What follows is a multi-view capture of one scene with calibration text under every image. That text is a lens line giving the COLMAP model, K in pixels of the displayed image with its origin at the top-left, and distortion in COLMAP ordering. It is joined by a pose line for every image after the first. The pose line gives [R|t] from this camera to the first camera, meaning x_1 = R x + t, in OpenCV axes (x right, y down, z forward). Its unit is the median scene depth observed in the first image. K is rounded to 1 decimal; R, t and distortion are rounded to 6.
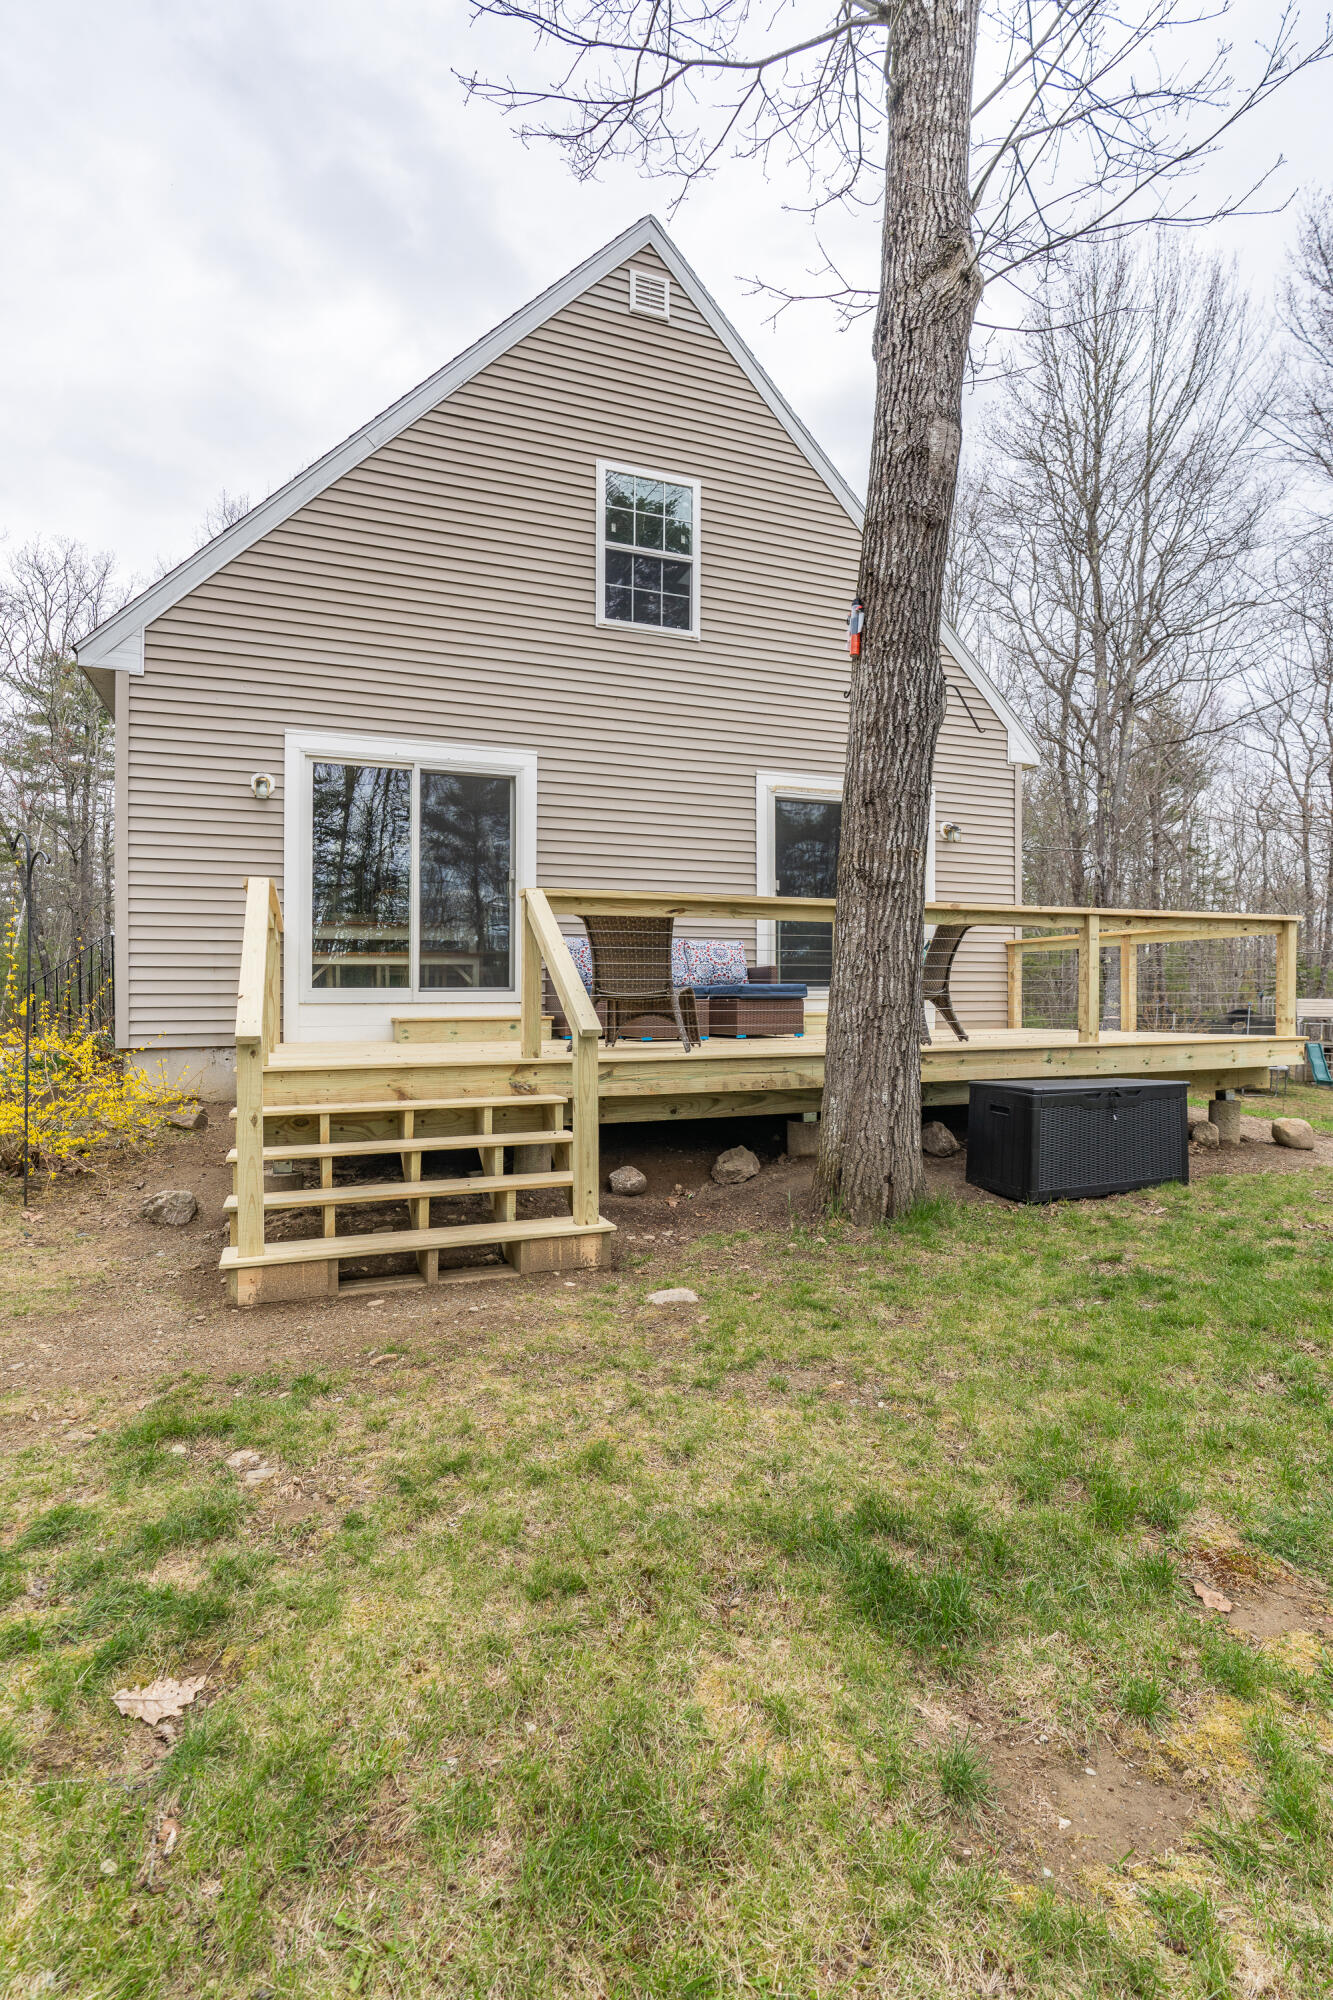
lens RADIAL K [[962.9, 0, 666.5], [0, 962.9, 1000.0], [0, 0, 1]] dist [-0.001163, 0.000851]
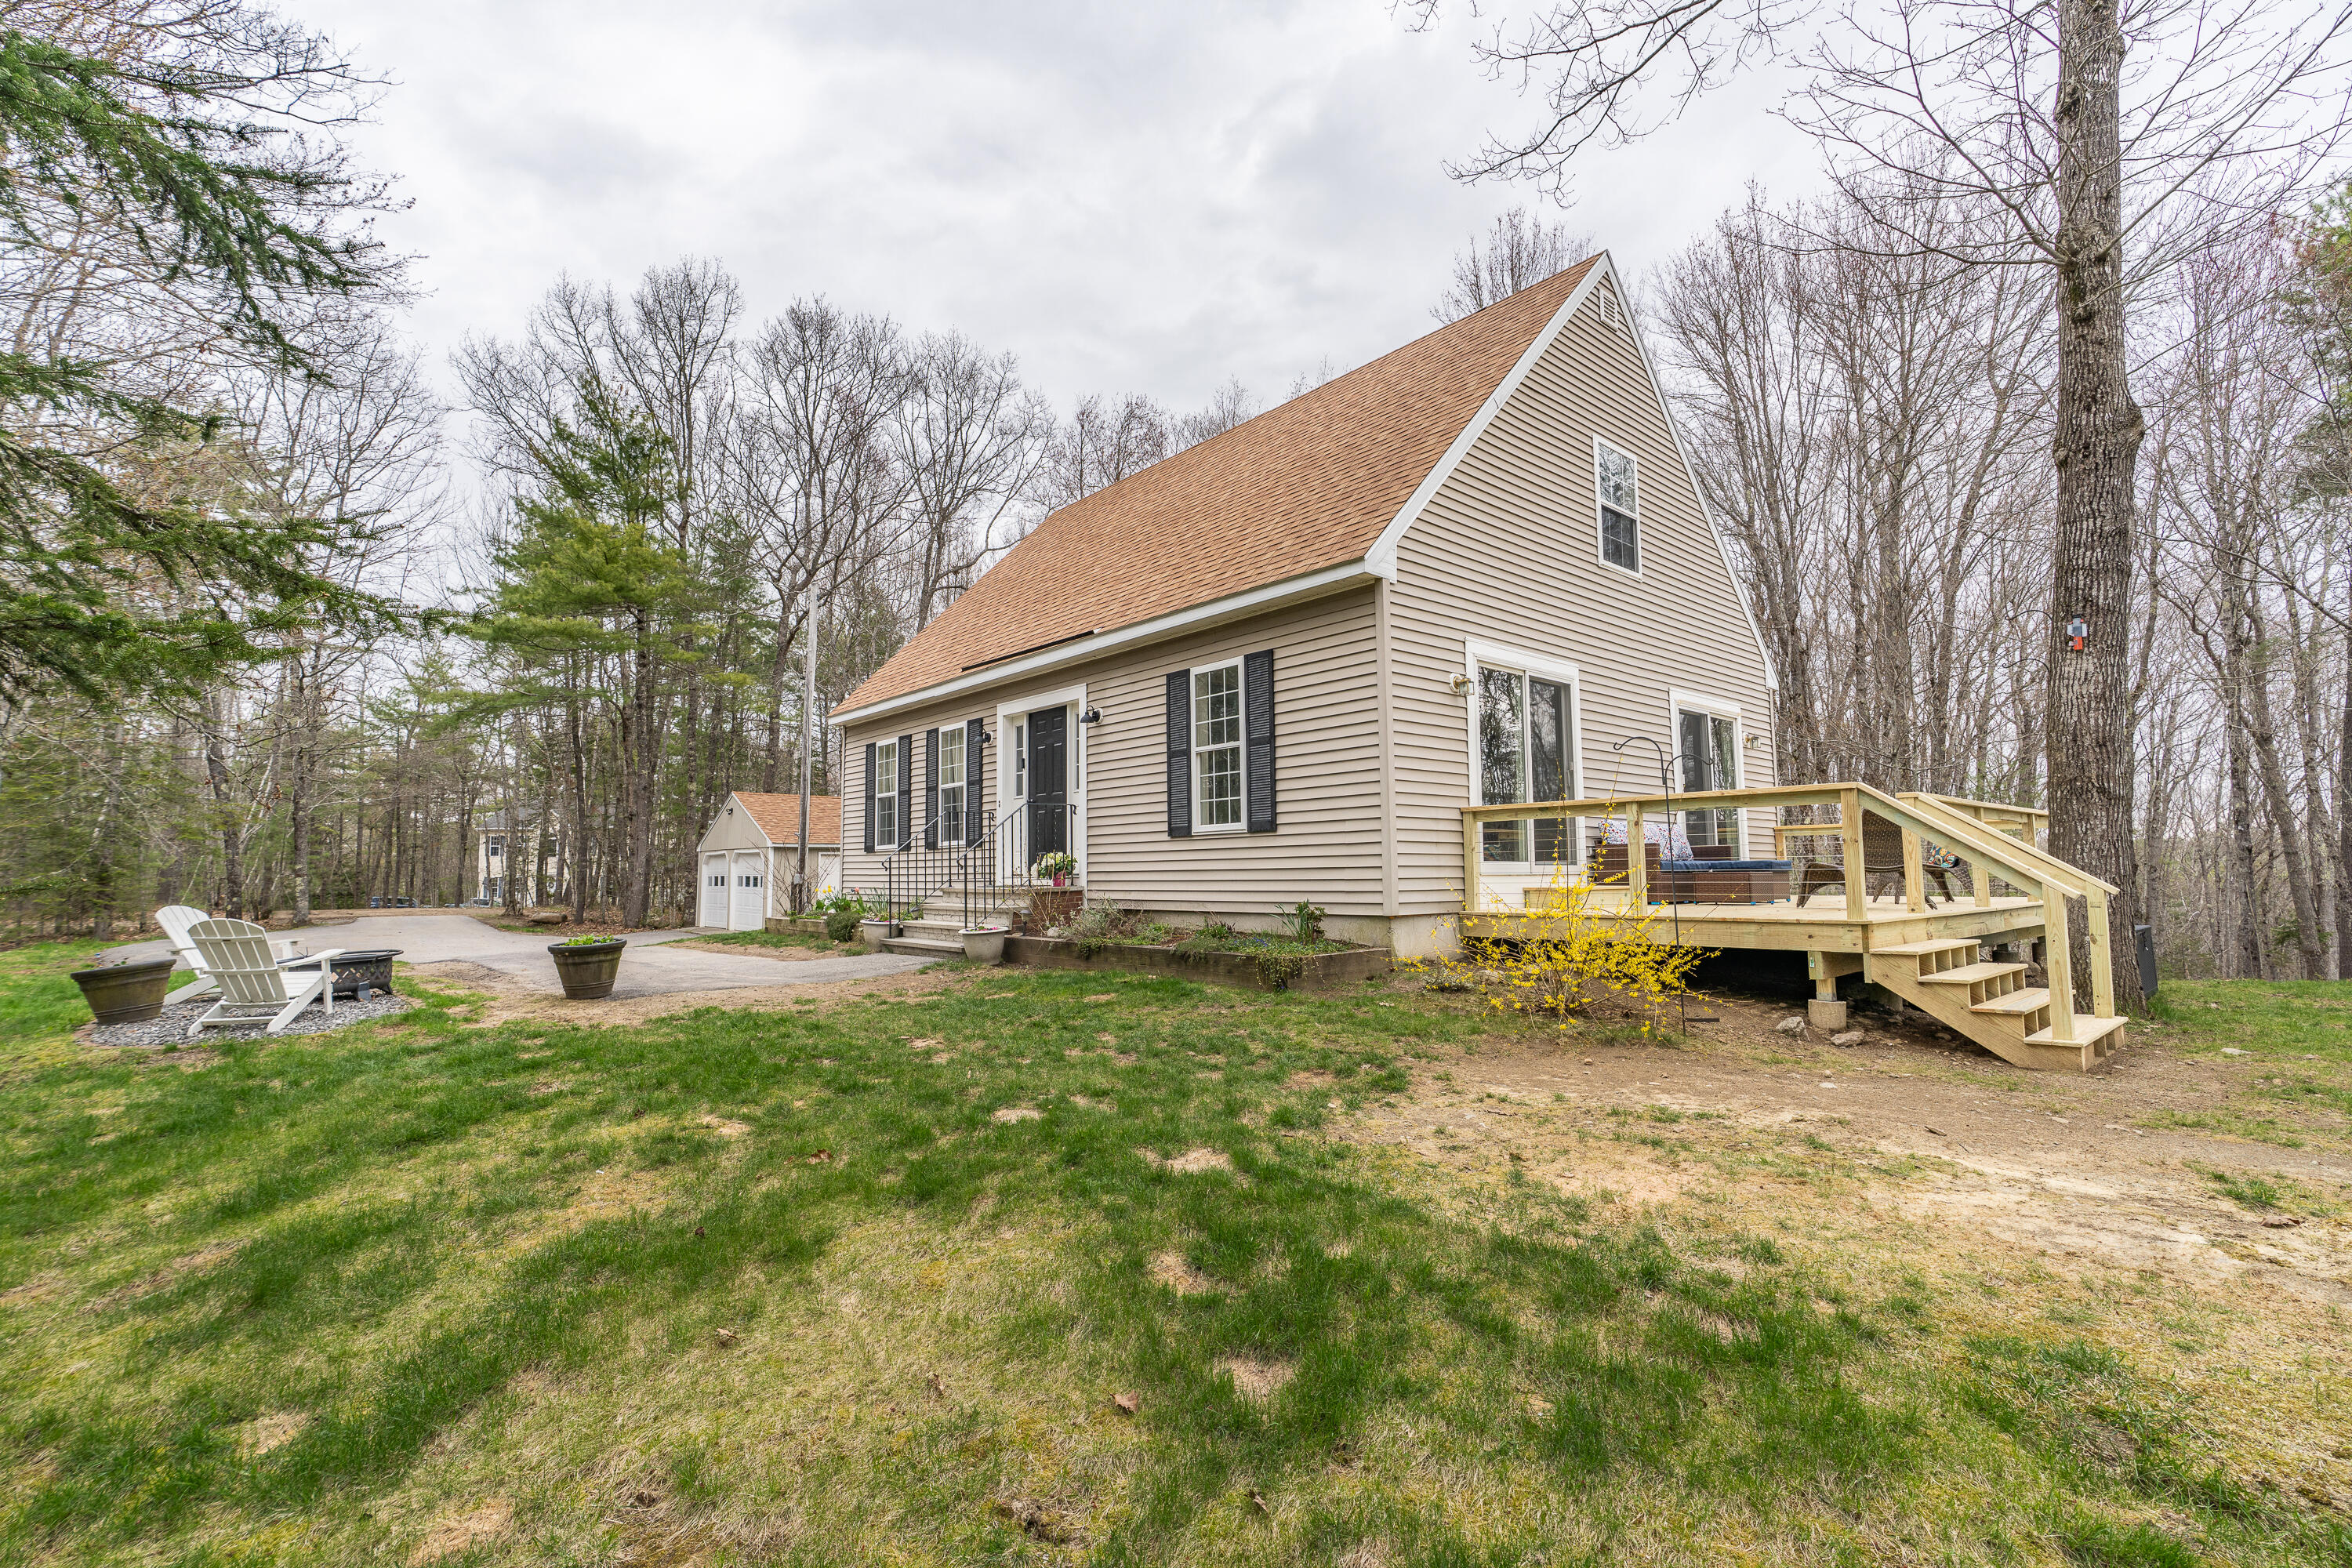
lens RADIAL K [[1048.2, 0, 1176.0], [0, 1048.2, 784.0], [0, 0, 1]] dist [-0.005118, 0.001864]
pose [[0.942732, 0.029687, 0.332229, -1.142002], [-0.001157, 0.996317, -0.085744, 0.003905], [-0.333550, 0.080450, 0.939293, -0.055248]]
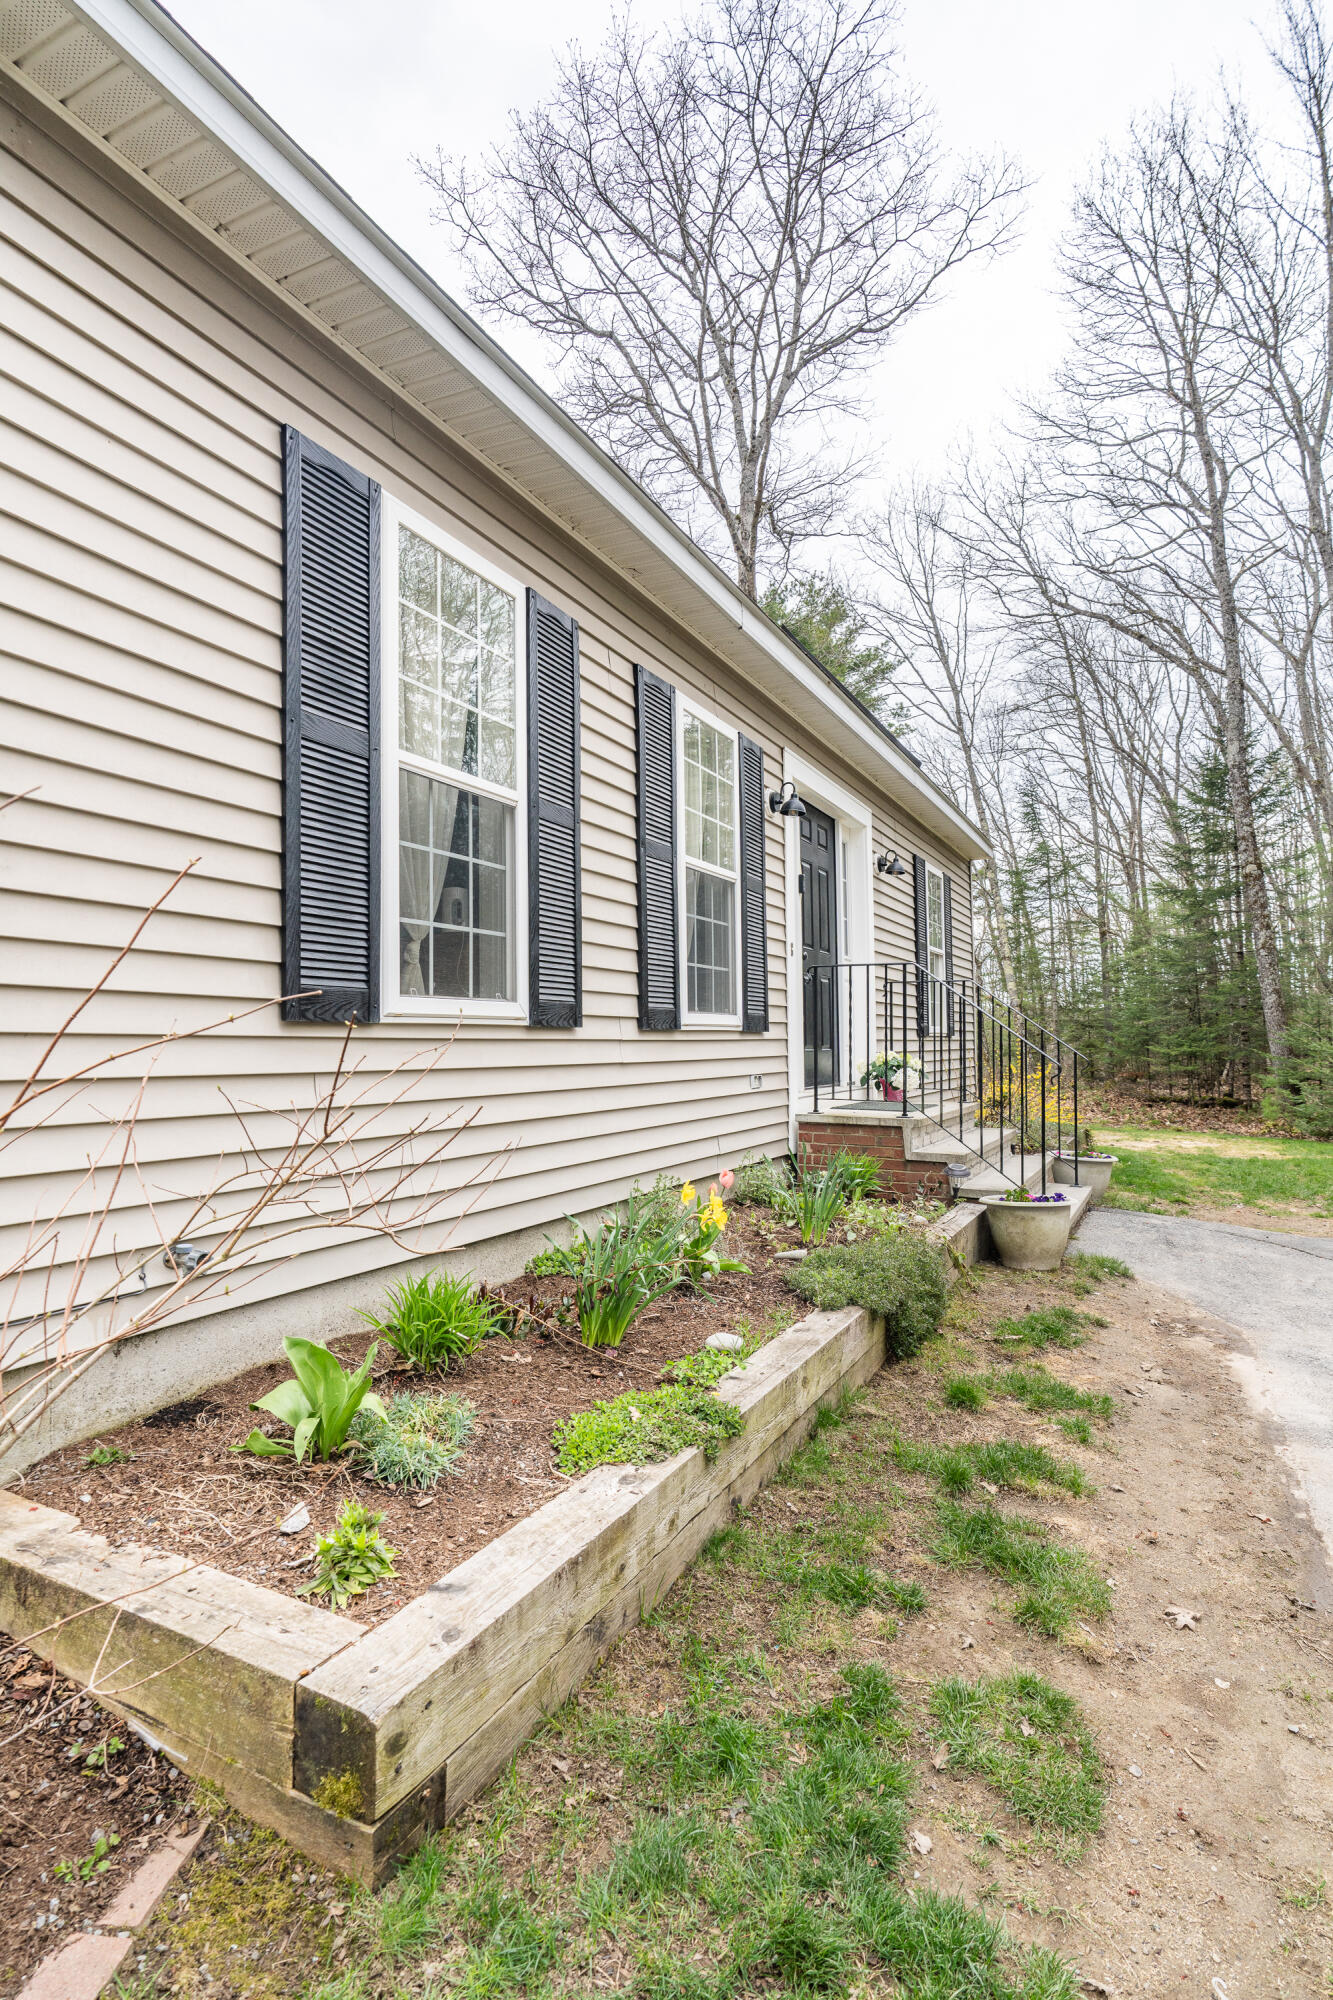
lens RADIAL K [[1000.3, 0, 666.5], [0, 1000.3, 1000.0], [0, 0, 1]] dist [-0.002401, -0.000369]
pose [[-0.658231, 0.053267, 0.750929, -1.396495], [0.016503, 0.998275, -0.056346, -0.026093], [-0.752635, -0.024696, -0.657975, 2.347251]]
